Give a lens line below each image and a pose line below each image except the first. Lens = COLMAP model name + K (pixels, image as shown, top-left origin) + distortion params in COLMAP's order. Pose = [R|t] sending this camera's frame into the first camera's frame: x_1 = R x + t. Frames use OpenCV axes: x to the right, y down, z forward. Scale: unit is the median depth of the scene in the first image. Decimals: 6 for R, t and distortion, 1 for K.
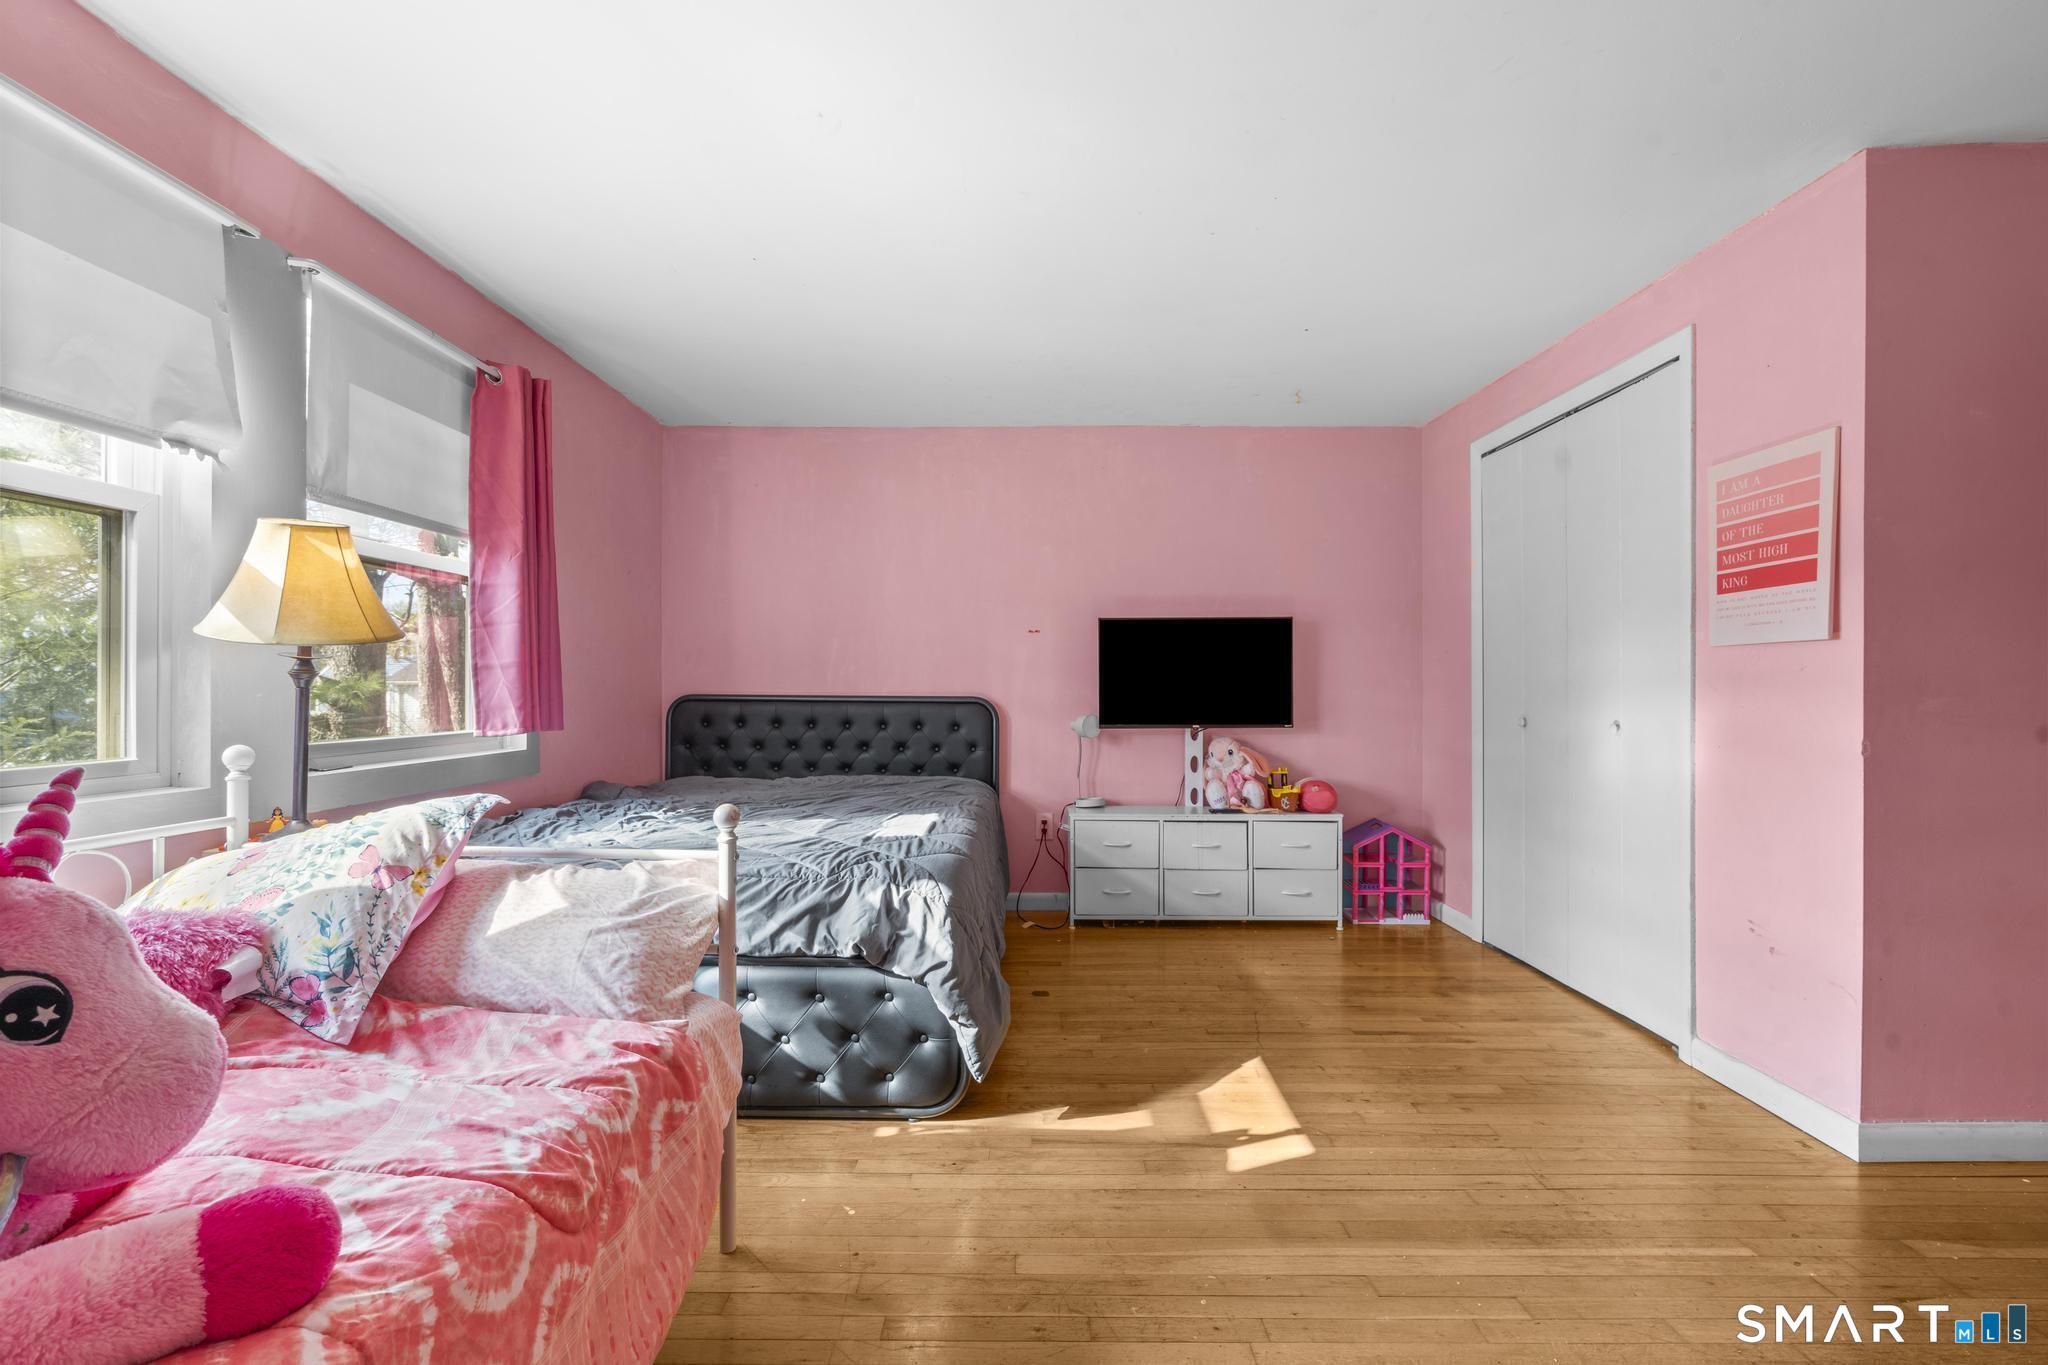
lens RADIAL K [[929.7, 0, 1033.1], [0, 929.7, 688.8], [0, 0, 1]] dist [-0.015403, 0.010997]
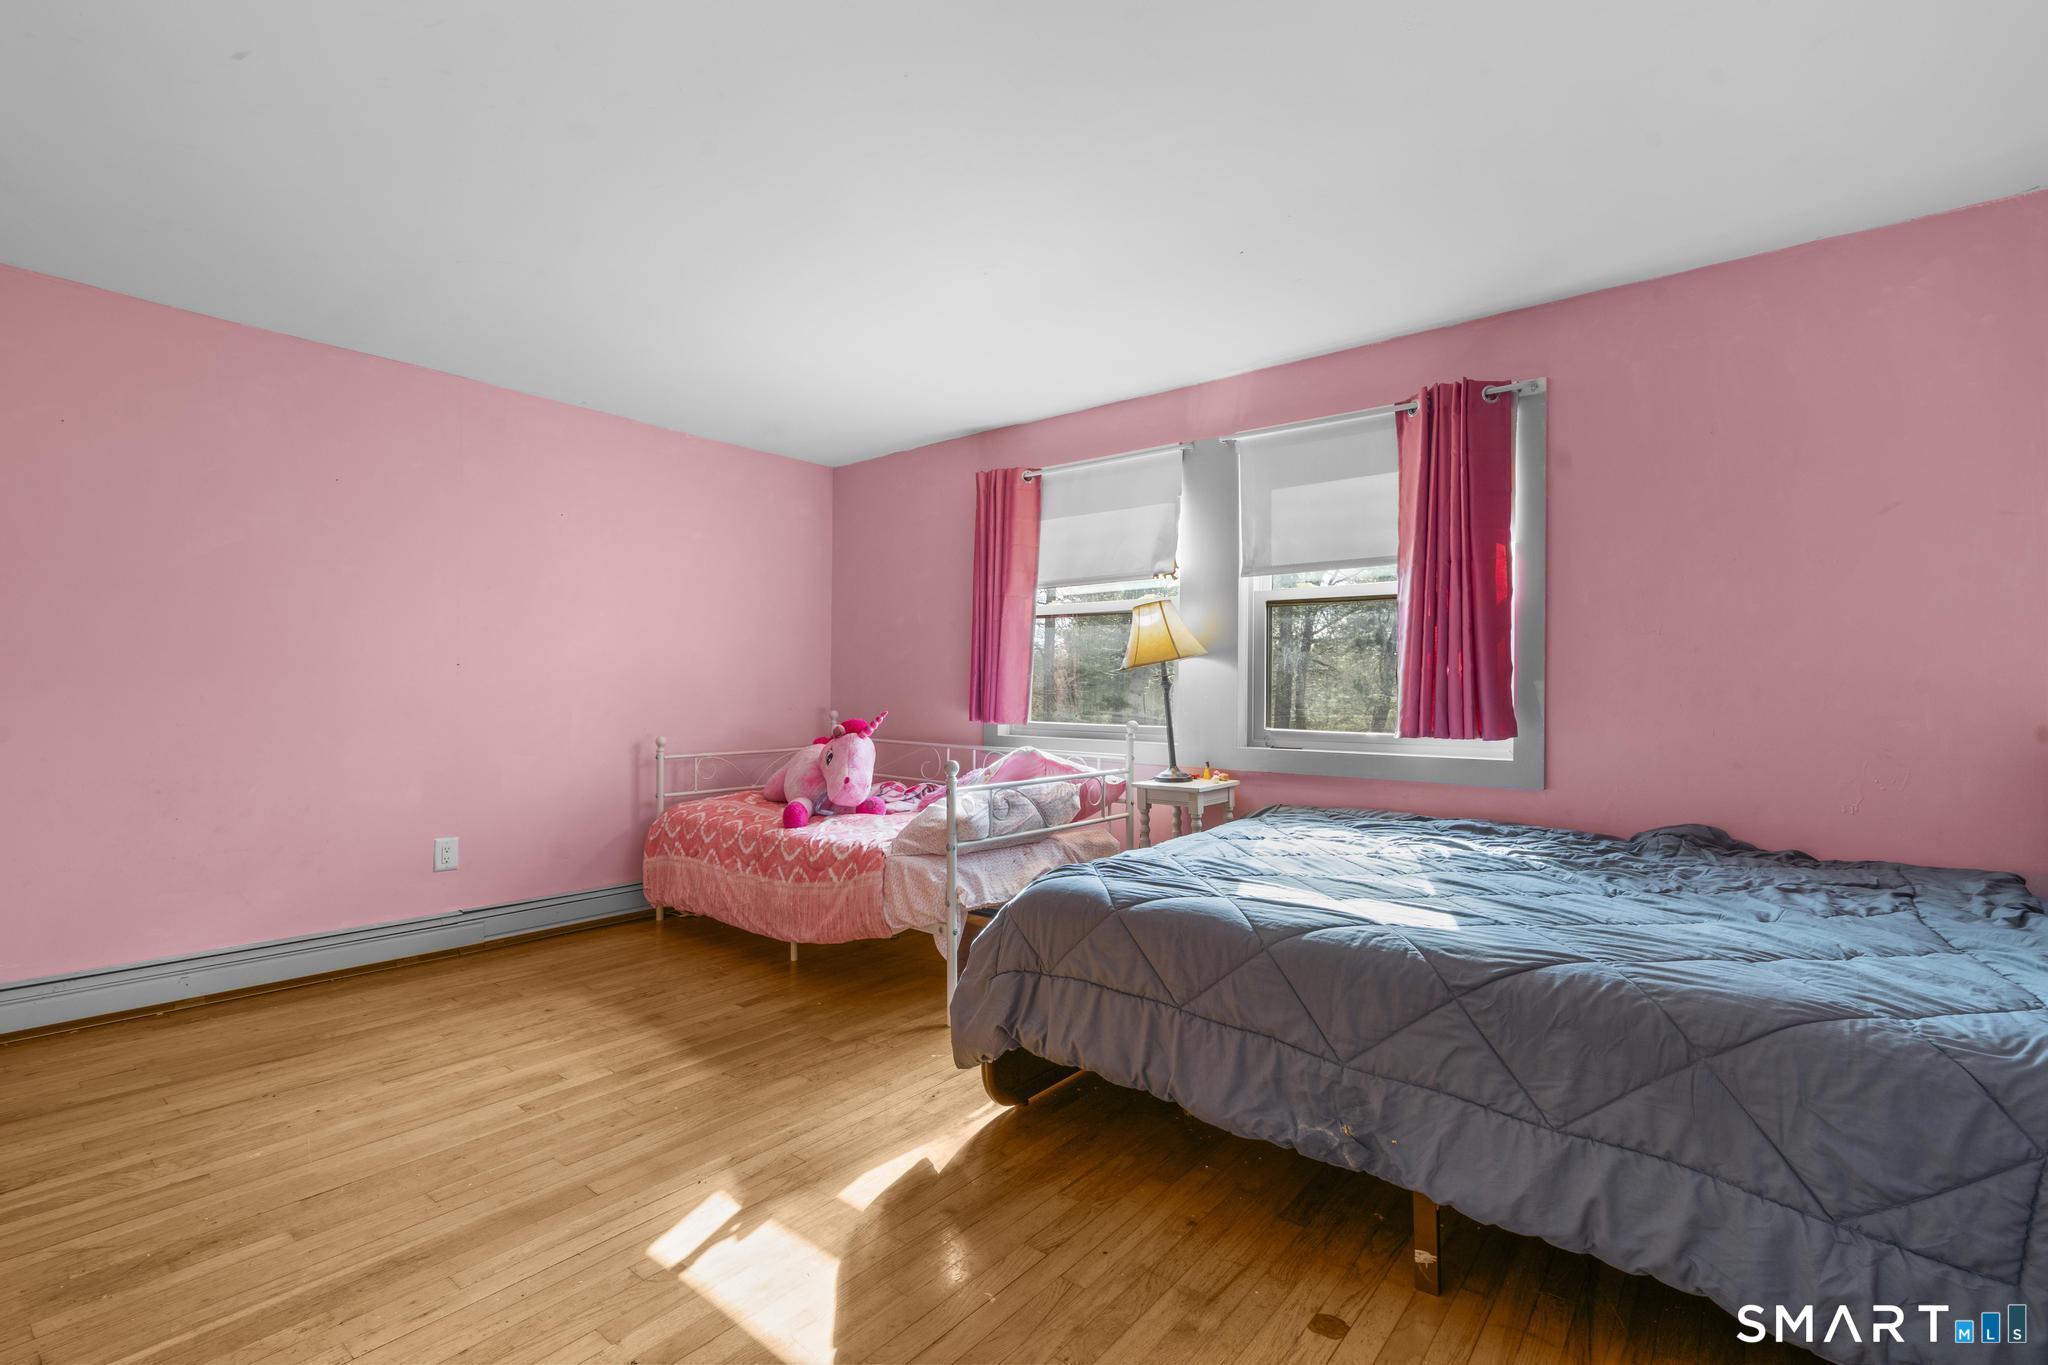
lens RADIAL K [[929.7, 0, 1033.1], [0, 929.7, 688.8], [0, 0, 1]] dist [-0.015403, 0.010997]
pose [[-0.639025, -0.002748, -0.769181, 0.676650], [-0.002815, 0.999995, -0.001235, -0.005569], [0.769181, 0.001376, -0.639030, 1.681658]]
